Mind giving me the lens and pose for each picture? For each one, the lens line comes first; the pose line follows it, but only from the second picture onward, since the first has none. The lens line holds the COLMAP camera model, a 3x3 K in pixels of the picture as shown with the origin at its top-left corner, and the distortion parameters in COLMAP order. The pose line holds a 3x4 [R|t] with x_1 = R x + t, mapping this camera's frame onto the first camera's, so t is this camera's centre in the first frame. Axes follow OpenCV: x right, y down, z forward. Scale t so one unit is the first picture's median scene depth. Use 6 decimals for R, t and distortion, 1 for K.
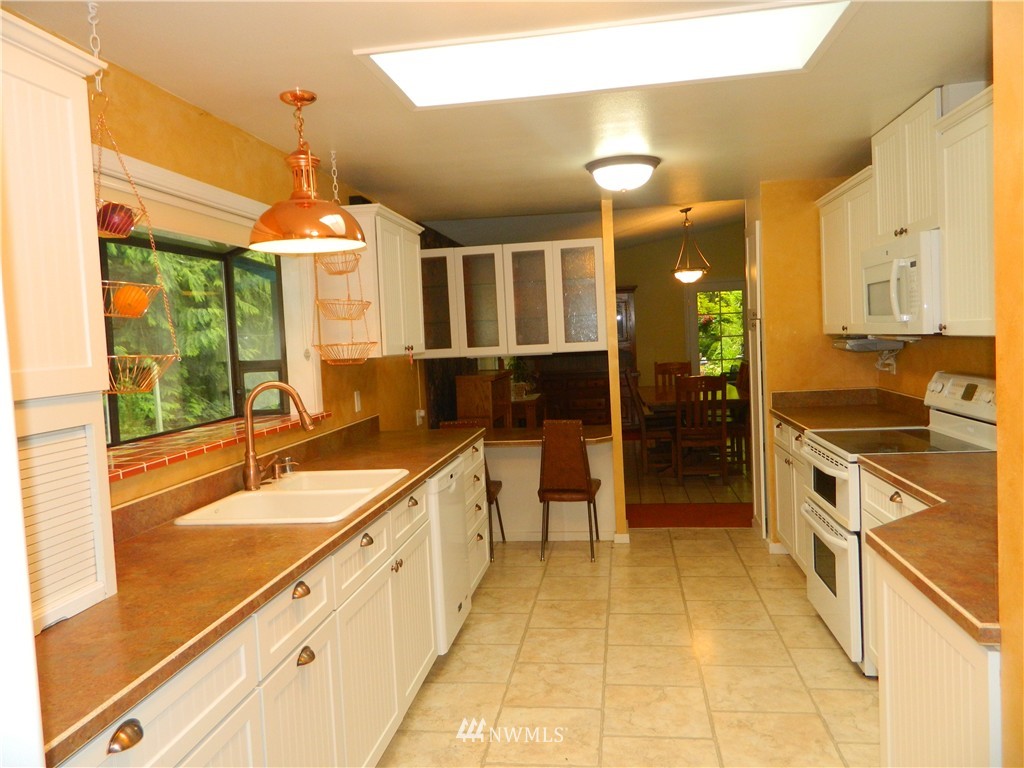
lens RADIAL K [[756.8, 0, 512.0], [0, 756.8, 384.0], [0, 0, 1]] dist [0.000092, -0.000193]
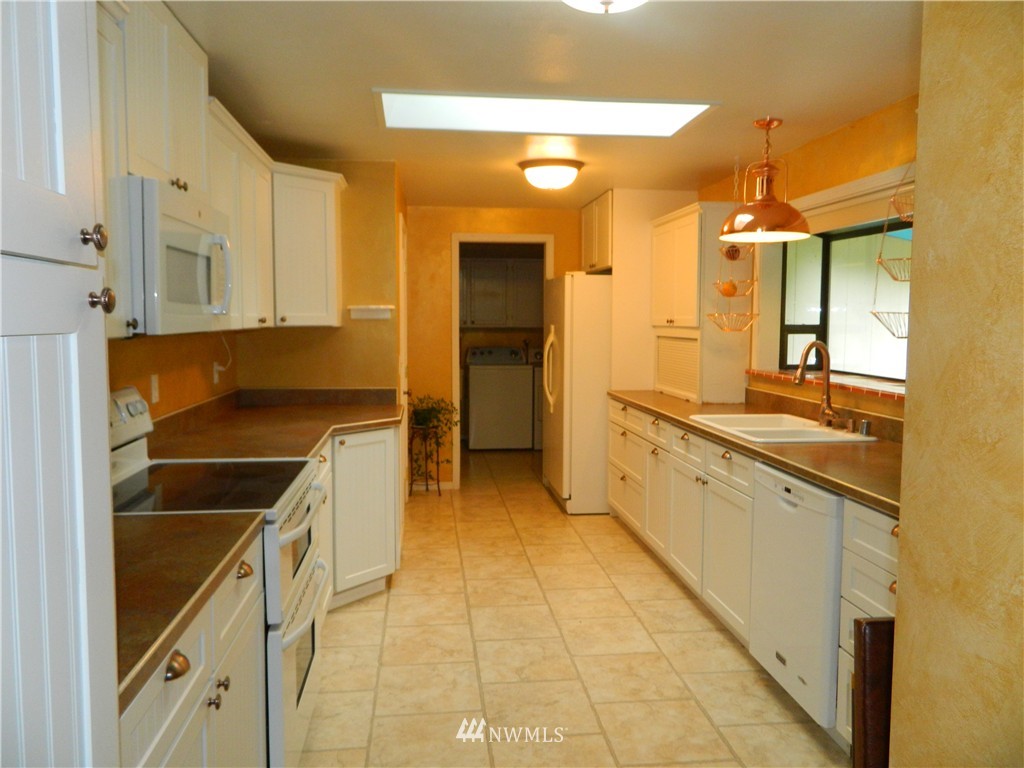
lens RADIAL K [[756.8, 0, 512.0], [0, 756.8, 384.0], [0, 0, 1]] dist [0.000092, -0.000193]
pose [[-0.965380, 0.067022, -0.252089, 0.420538], [0.026384, 0.986560, 0.161254, -0.129479], [0.259509, 0.149021, -0.954174, 1.827547]]
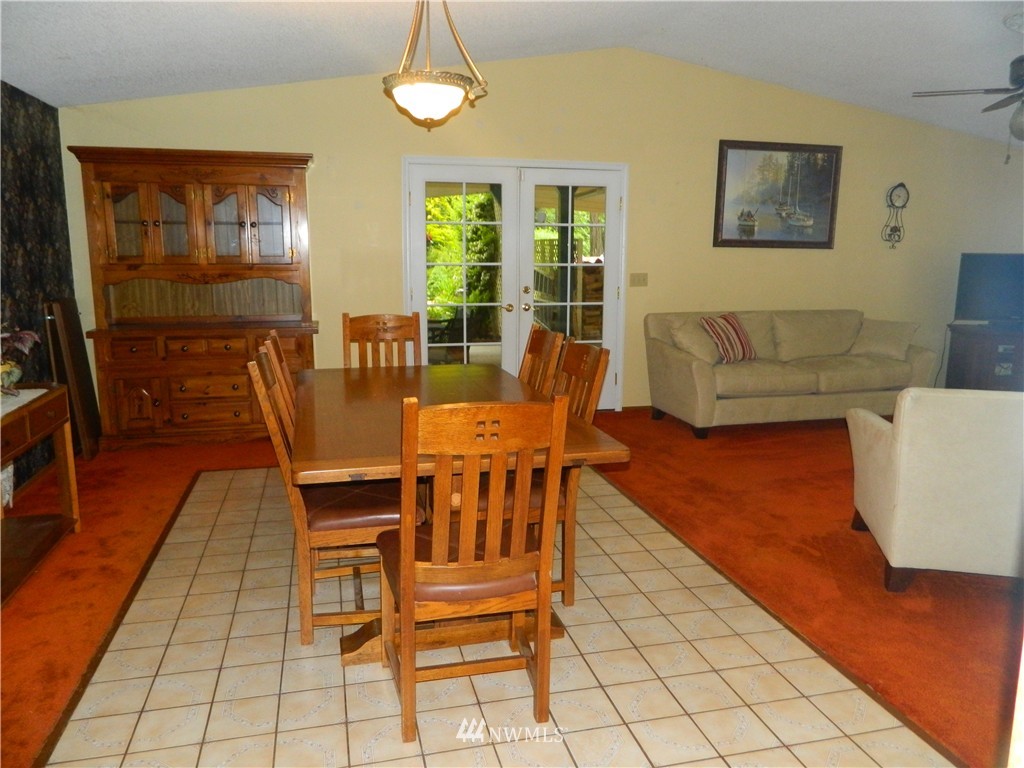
lens RADIAL K [[756.8, 0, 512.0], [0, 756.8, 384.0], [0, 0, 1]] dist [0.000092, -0.000193]
pose [[0.924103, -0.010016, 0.382012, 0.115619], [-0.027508, 0.995320, 0.092639, -0.034182], [-0.381152, -0.096117, 0.919502, 0.575160]]
